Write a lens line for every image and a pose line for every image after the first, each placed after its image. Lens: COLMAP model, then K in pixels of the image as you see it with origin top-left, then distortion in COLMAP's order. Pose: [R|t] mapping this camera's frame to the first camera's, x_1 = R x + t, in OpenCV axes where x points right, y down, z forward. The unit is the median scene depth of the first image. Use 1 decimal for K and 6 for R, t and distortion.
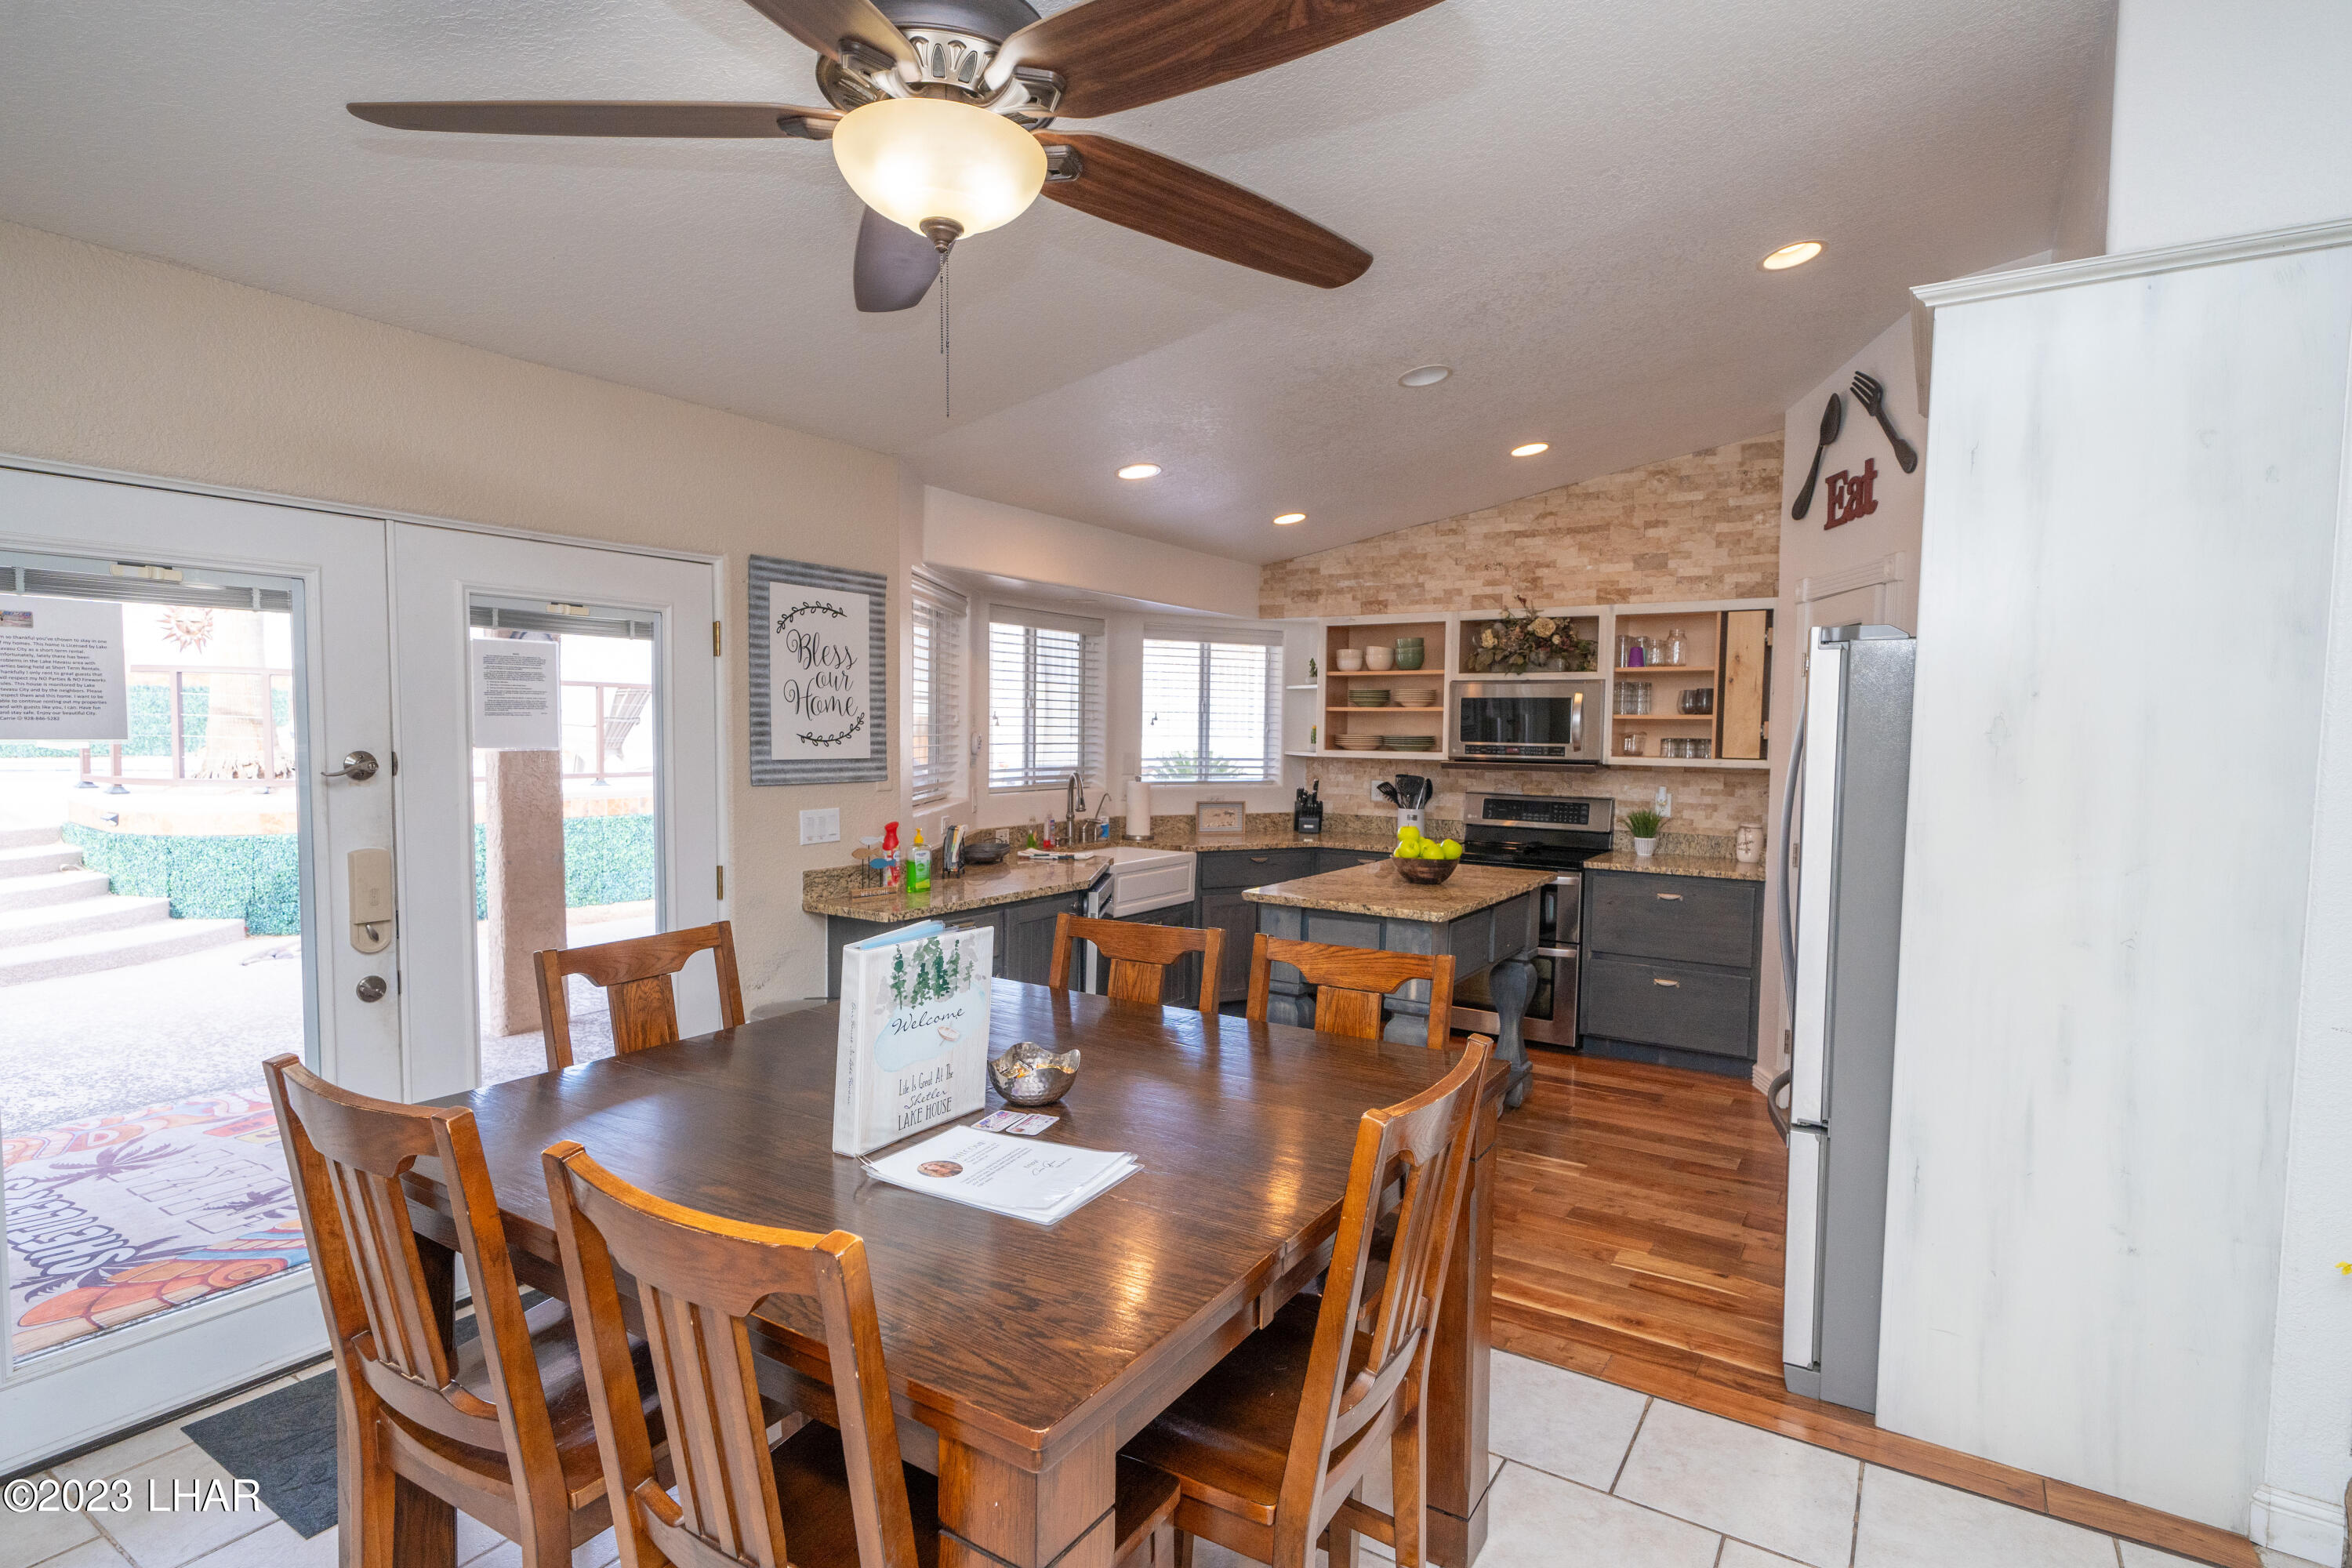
lens RADIAL K [[1205.3, 0, 1181.8], [0, 1205.3, 796.9], [0, 0, 1]] dist [-0.002753, -0.001804]
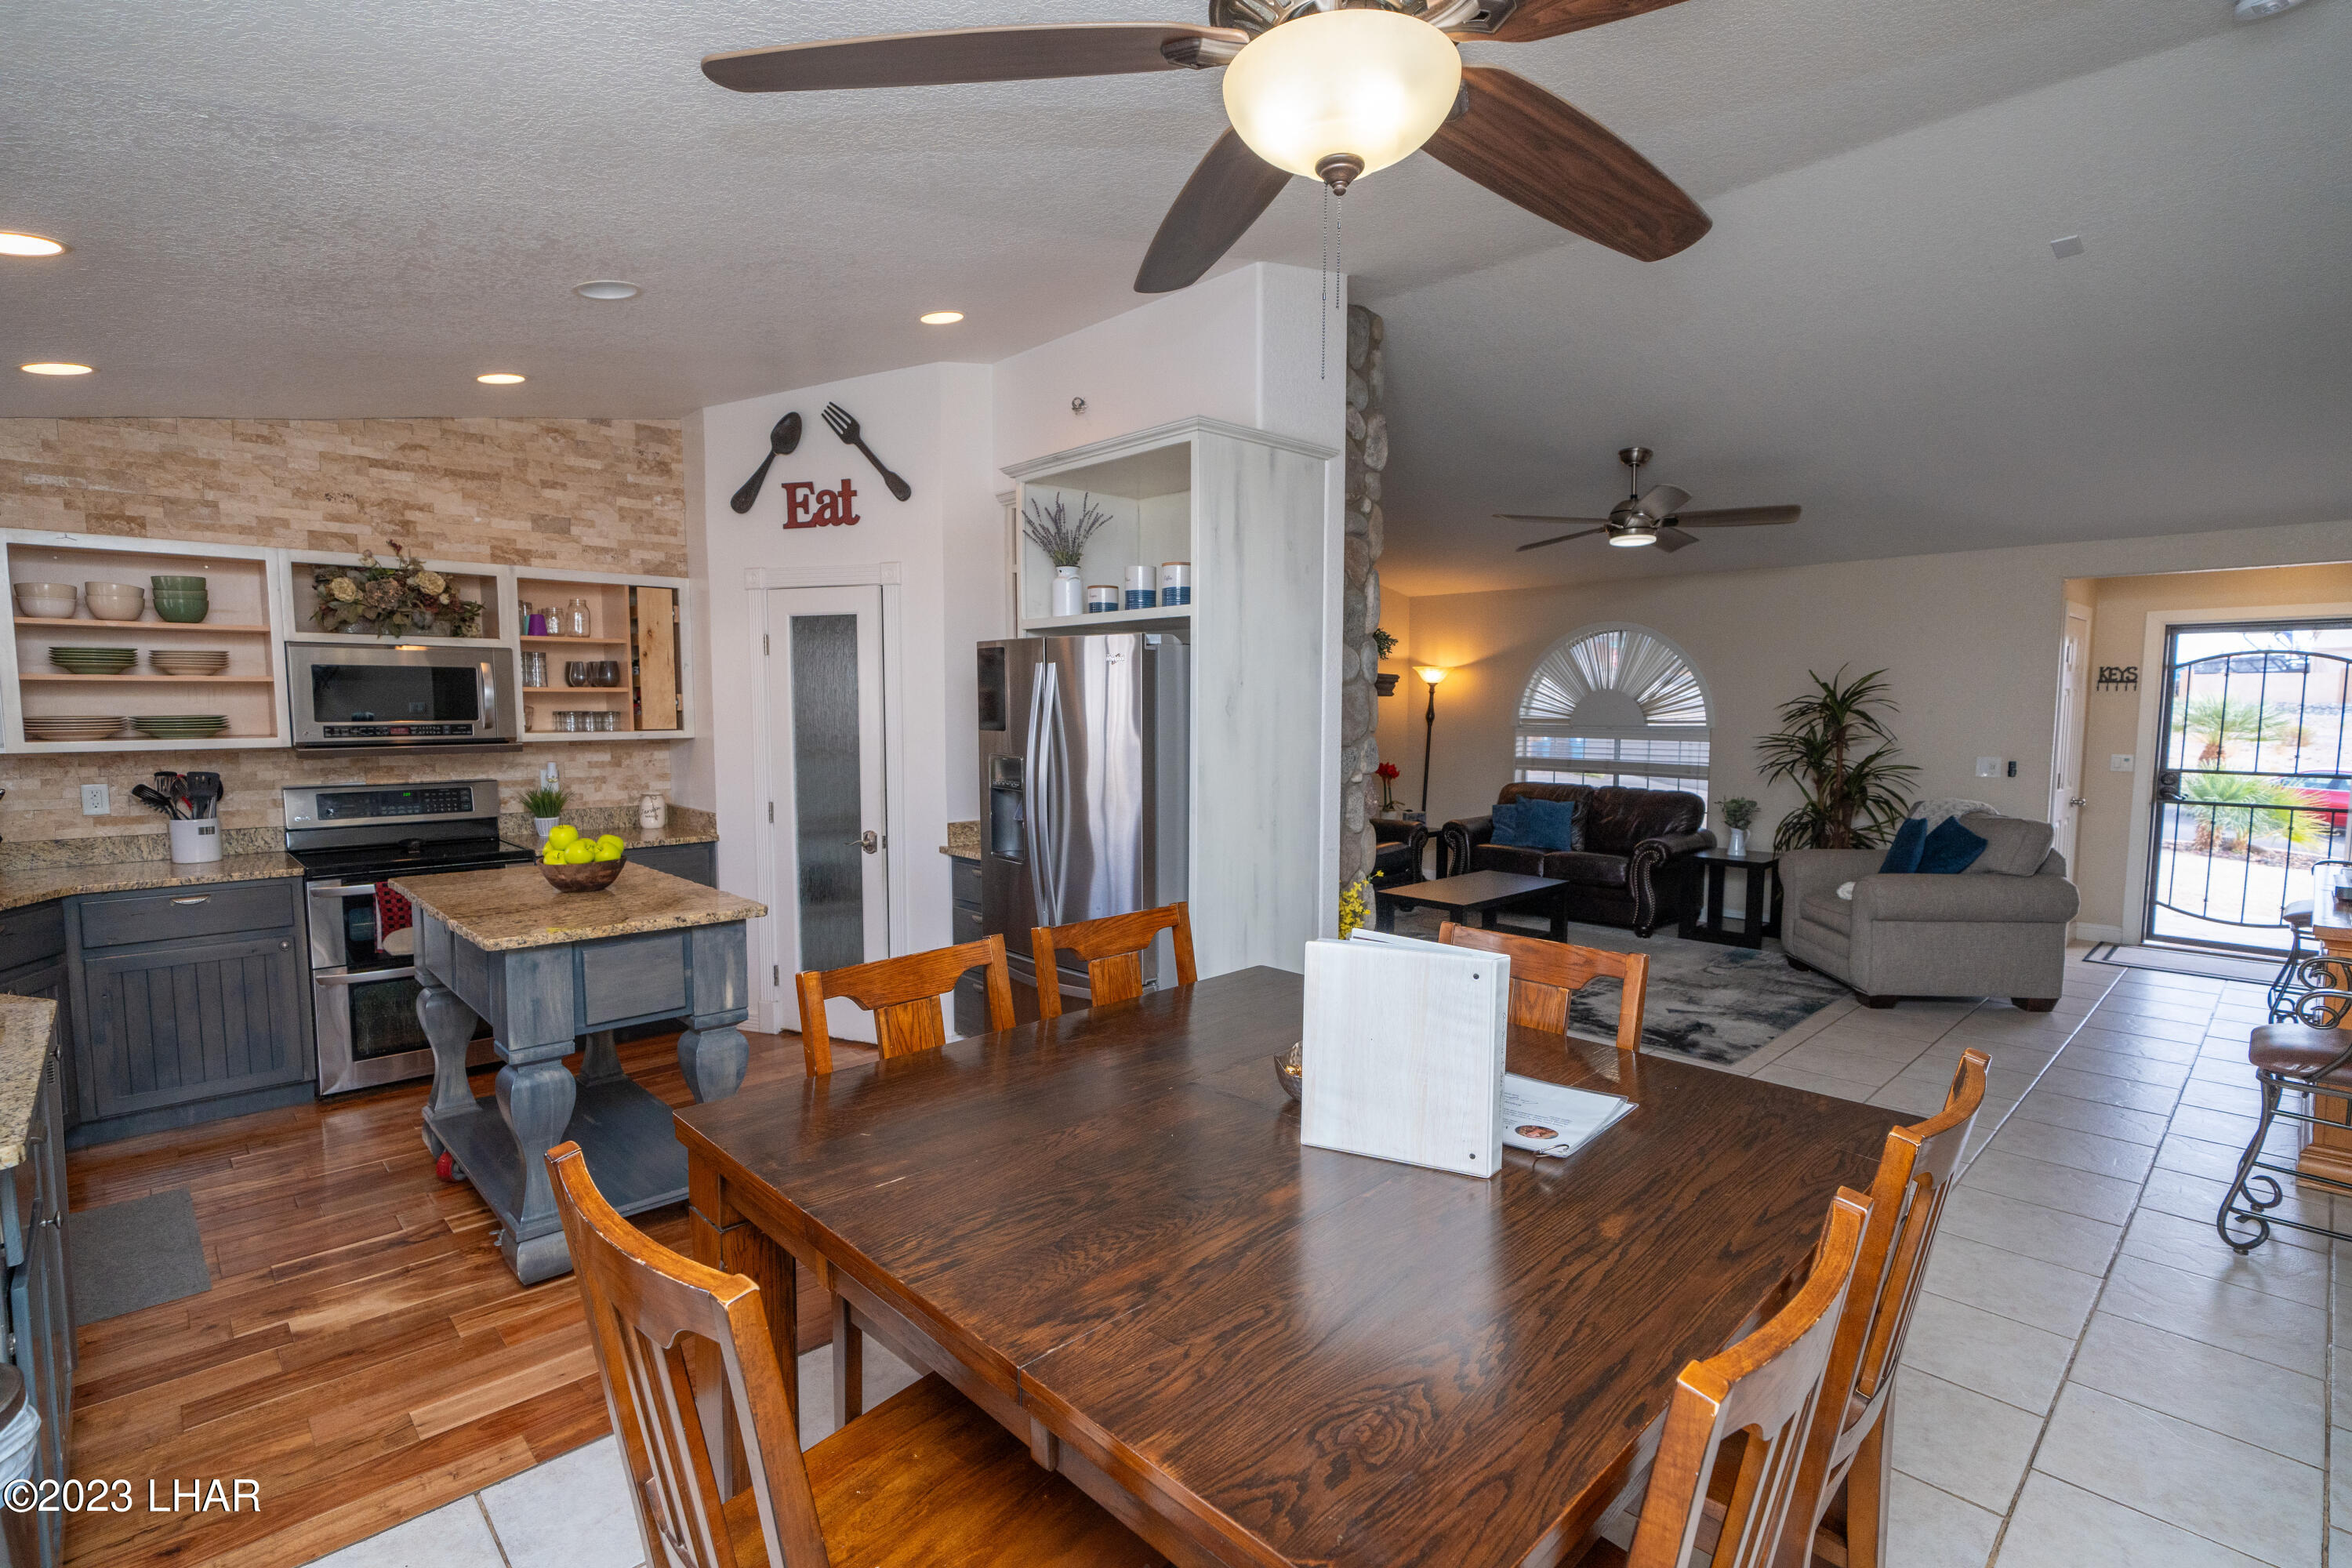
lens RADIAL K [[1105.6, 0, 1195.6], [0, 1105.6, 792.8], [0, 0, 1]] dist [0.002841, -0.001070]
pose [[0.218751, -0.093821, 0.971260, -0.340395], [0.058665, 0.994831, 0.082885, -0.027024], [-0.974016, 0.038847, 0.223125, 0.305246]]
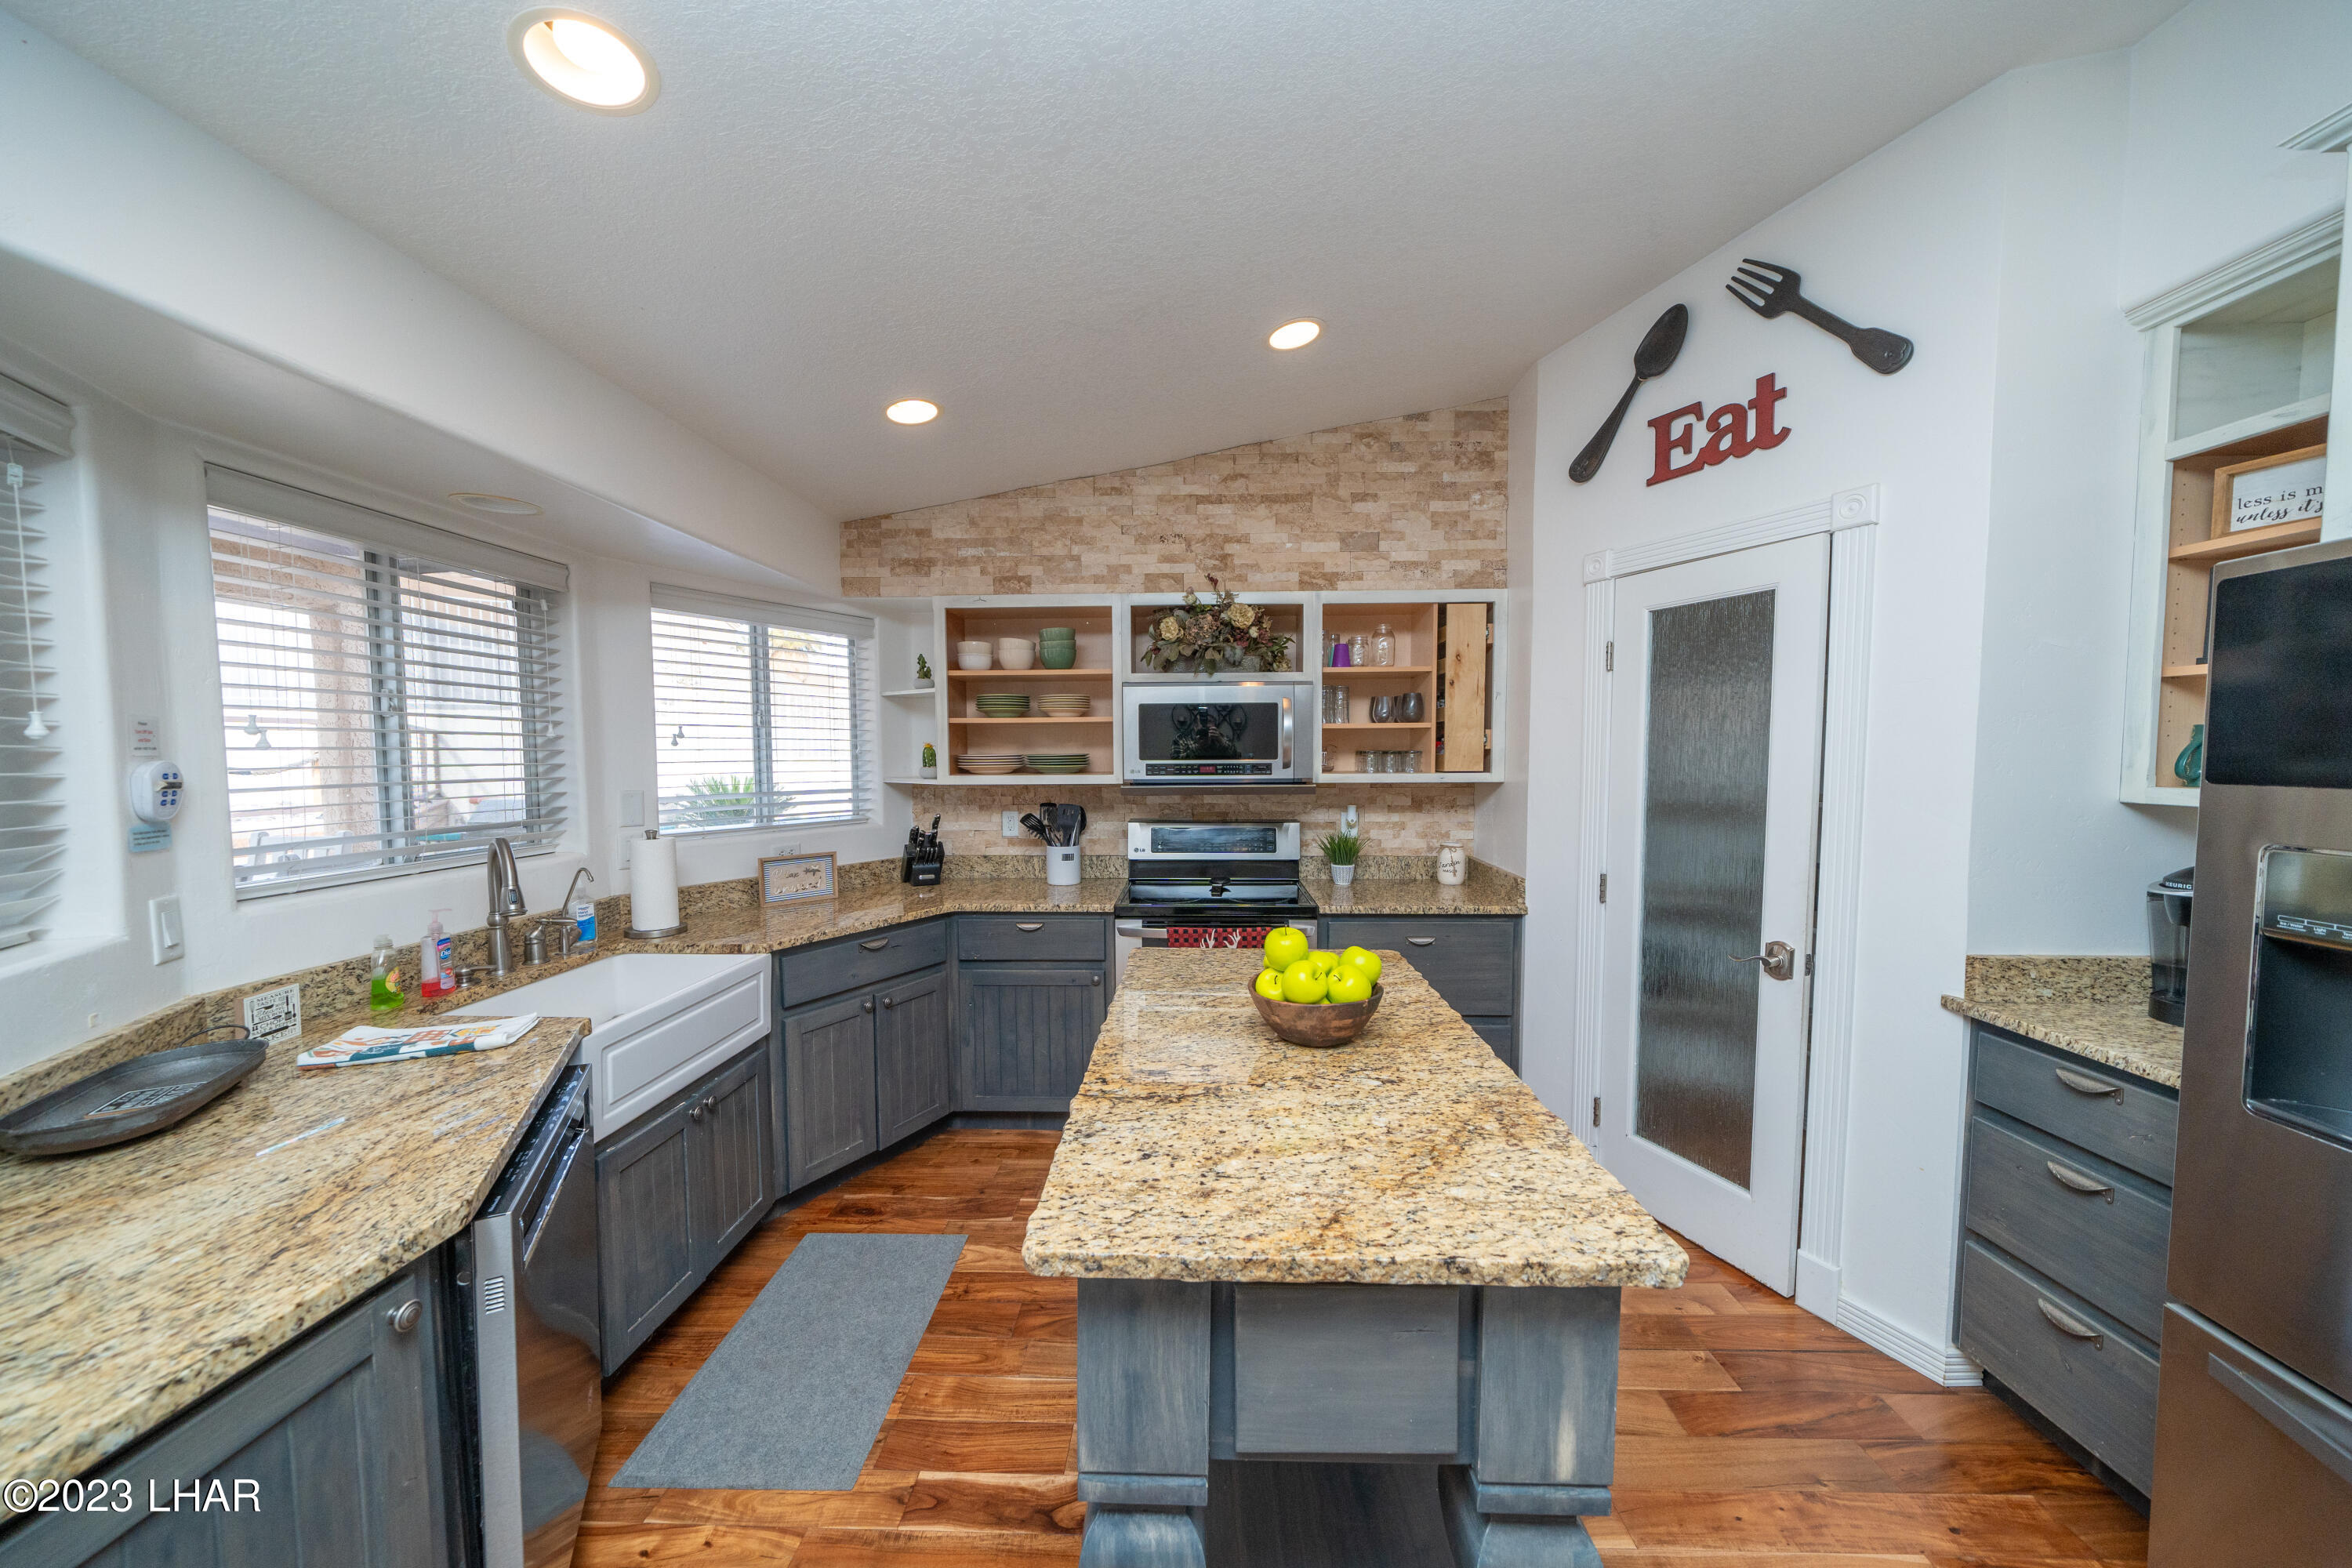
lens RADIAL K [[783.8, 0, 1176.9], [0, 783.8, 801.0], [0, 0, 1]] dist [-0.005857, -0.000175]
pose [[0.859317, -0.048186, 0.509169, -0.008833], [0.045887, 0.998801, 0.017081, -0.027356], [-0.509381, 0.008687, 0.860497, 0.560117]]
